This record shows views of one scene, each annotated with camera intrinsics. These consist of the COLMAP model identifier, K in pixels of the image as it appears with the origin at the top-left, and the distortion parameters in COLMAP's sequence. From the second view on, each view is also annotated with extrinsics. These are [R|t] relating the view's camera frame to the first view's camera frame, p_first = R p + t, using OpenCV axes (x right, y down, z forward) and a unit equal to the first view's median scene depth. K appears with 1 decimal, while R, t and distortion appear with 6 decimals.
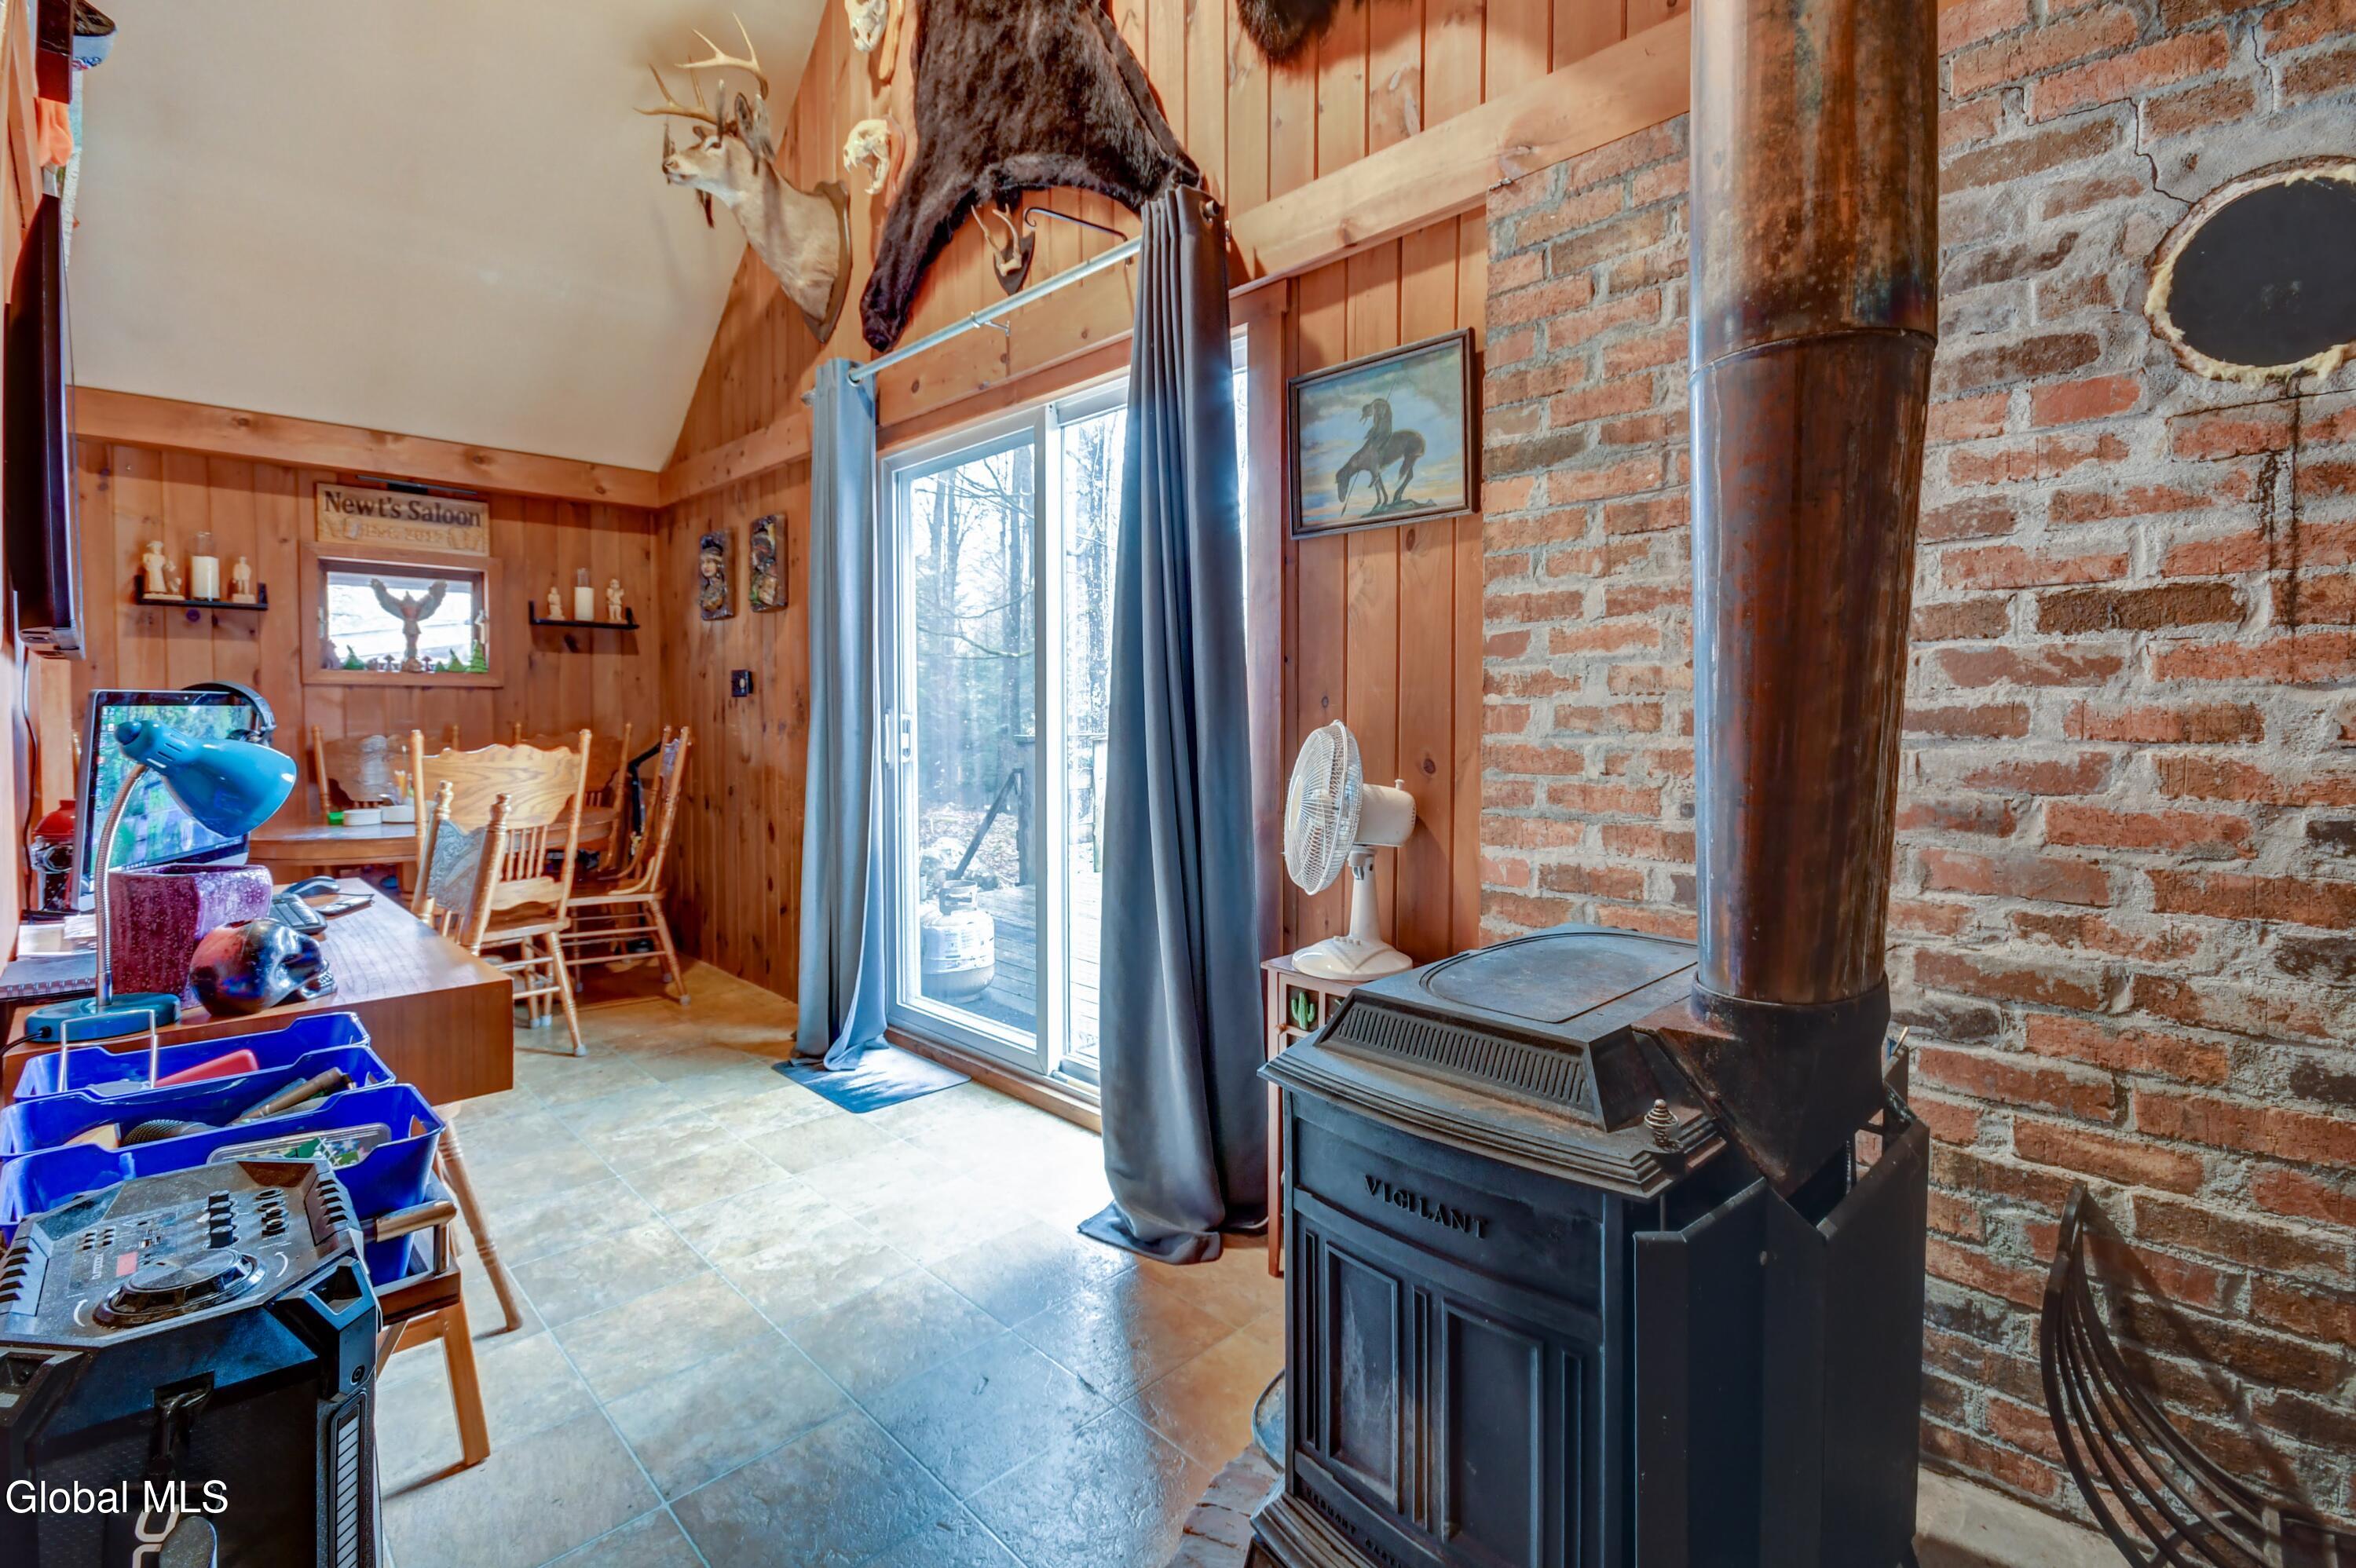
lens RADIAL K [[1080.3, 0, 1172.7], [0, 1080.3, 722.8], [0, 0, 1]] dist [0.005625, 0.000280]
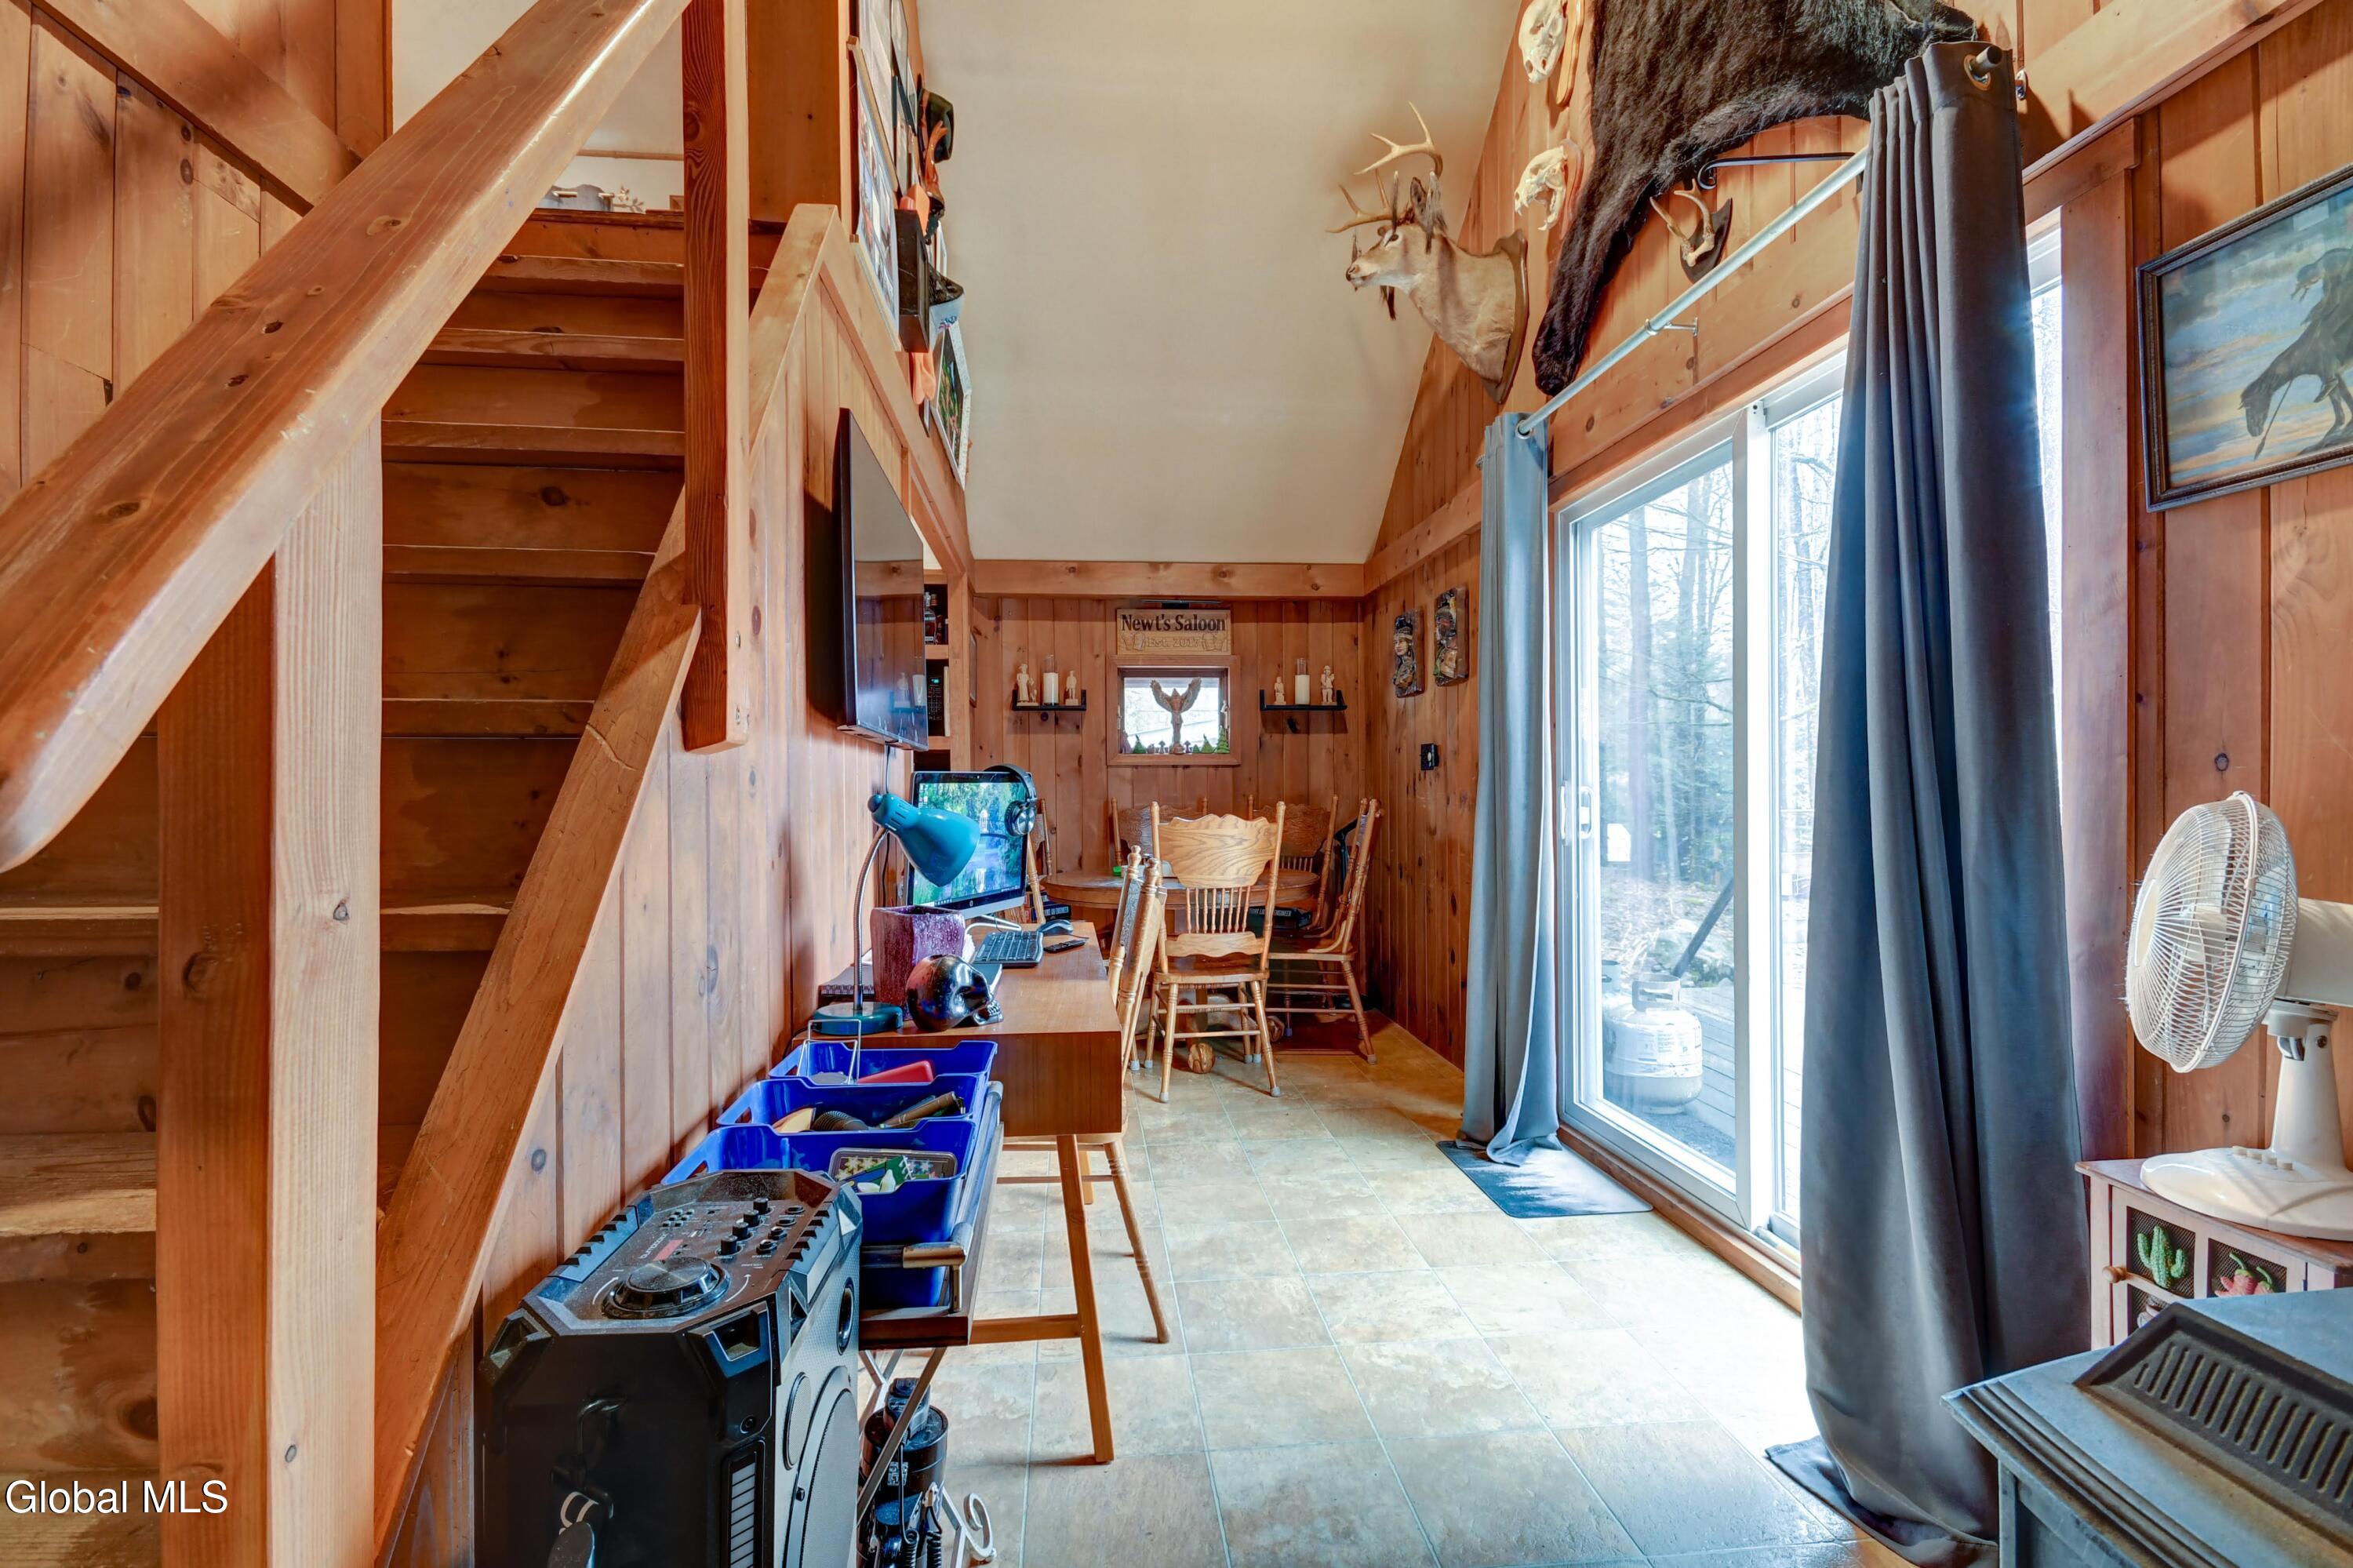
lens RADIAL K [[1039.0, 0, 1142.5], [0, 1039.0, 787.8], [0, 0, 1]] dist [0.017004, -0.007488]
pose [[0.765378, -0.004644, -0.643564, 0.039381], [0.000290, 0.999976, -0.006871, -0.000498], [0.643581, 0.005072, 0.765361, 0.100001]]
